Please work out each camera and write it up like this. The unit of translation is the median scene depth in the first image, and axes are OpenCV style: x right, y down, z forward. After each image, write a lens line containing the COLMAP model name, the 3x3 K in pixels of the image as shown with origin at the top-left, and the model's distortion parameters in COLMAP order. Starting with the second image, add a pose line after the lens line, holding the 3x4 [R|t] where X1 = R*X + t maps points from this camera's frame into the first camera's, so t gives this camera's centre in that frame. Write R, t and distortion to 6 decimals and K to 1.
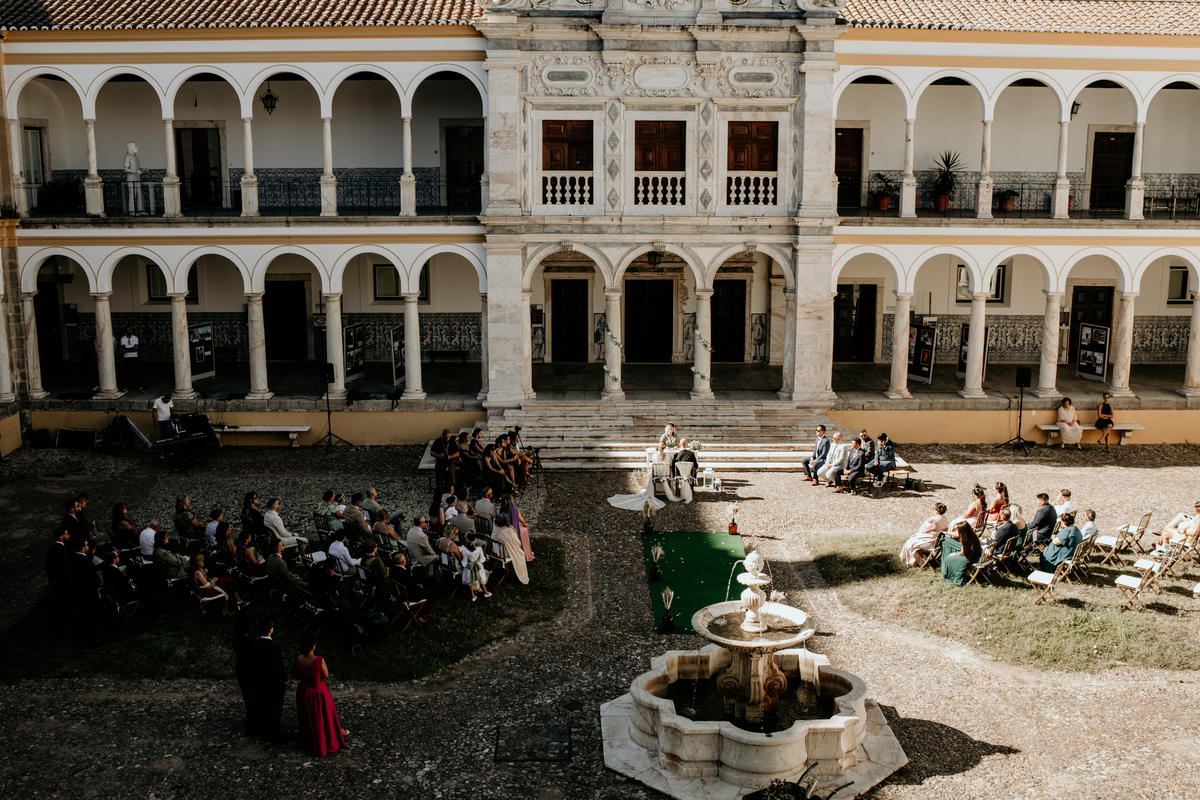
lens RADIAL K [[1249.9, 0, 607.0], [0, 1249.9, 401.7], [0, 0, 1]] dist [-0.103963, 0.112383]
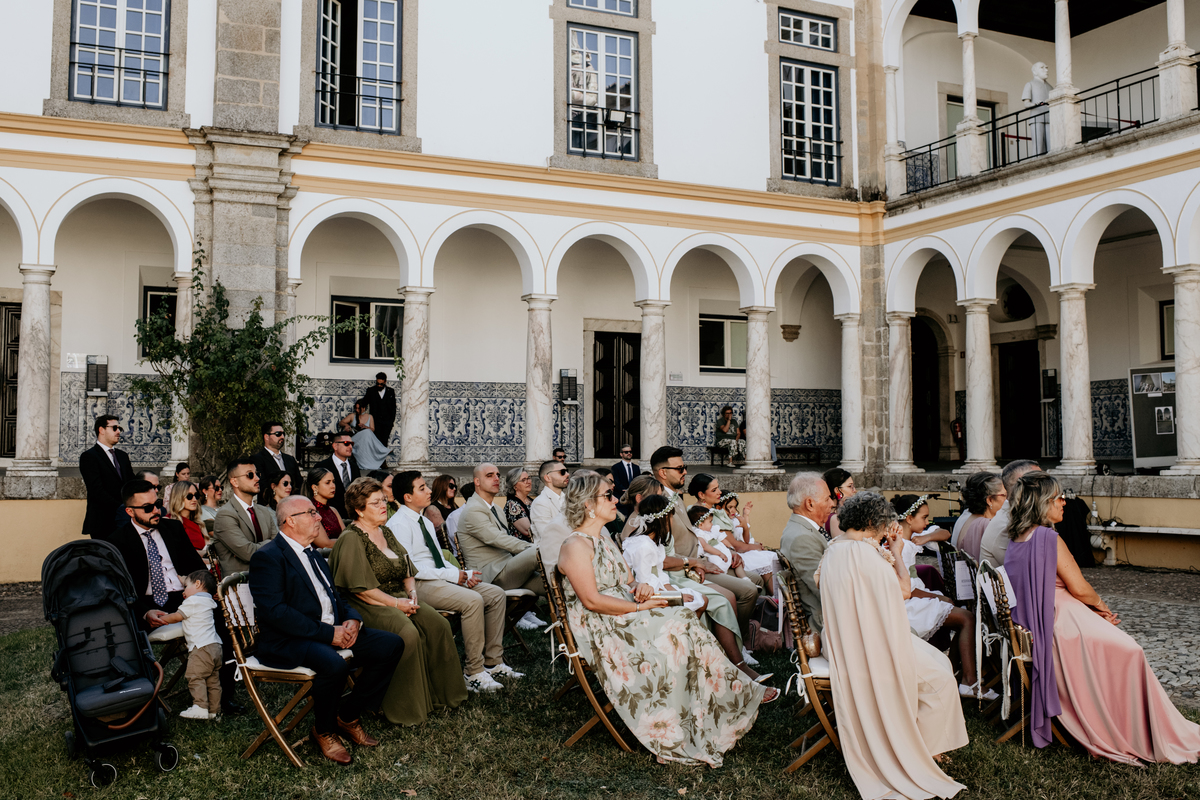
lens RADIAL K [[1290.0, 0, 563.7], [0, 1290.0, 364.6], [0, 0, 1]] dist [-0.077872, 0.022277]
pose [[0.392309, -0.078497, -0.916478, 0.094891], [-0.175139, 0.971750, -0.158201, 0.080656], [0.903006, 0.222575, 0.367478, 0.586730]]
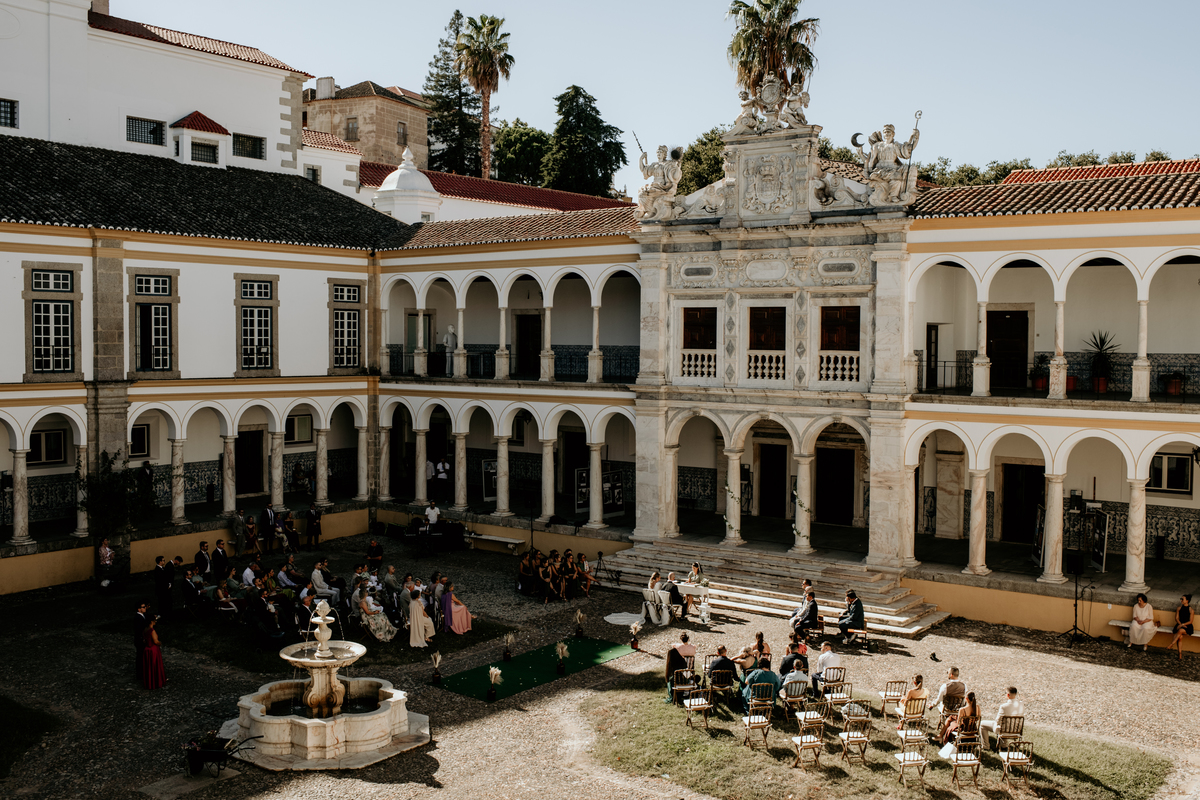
lens RADIAL K [[1249.9, 0, 607.0], [0, 1249.9, 401.7], [0, 0, 1]] dist [-0.103963, 0.112383]
pose [[0.778606, 0.034103, -0.626586, 0.652968], [-0.124615, 0.987038, -0.101128, -0.002421], [0.615016, 0.156821, 0.772763, 0.022119]]
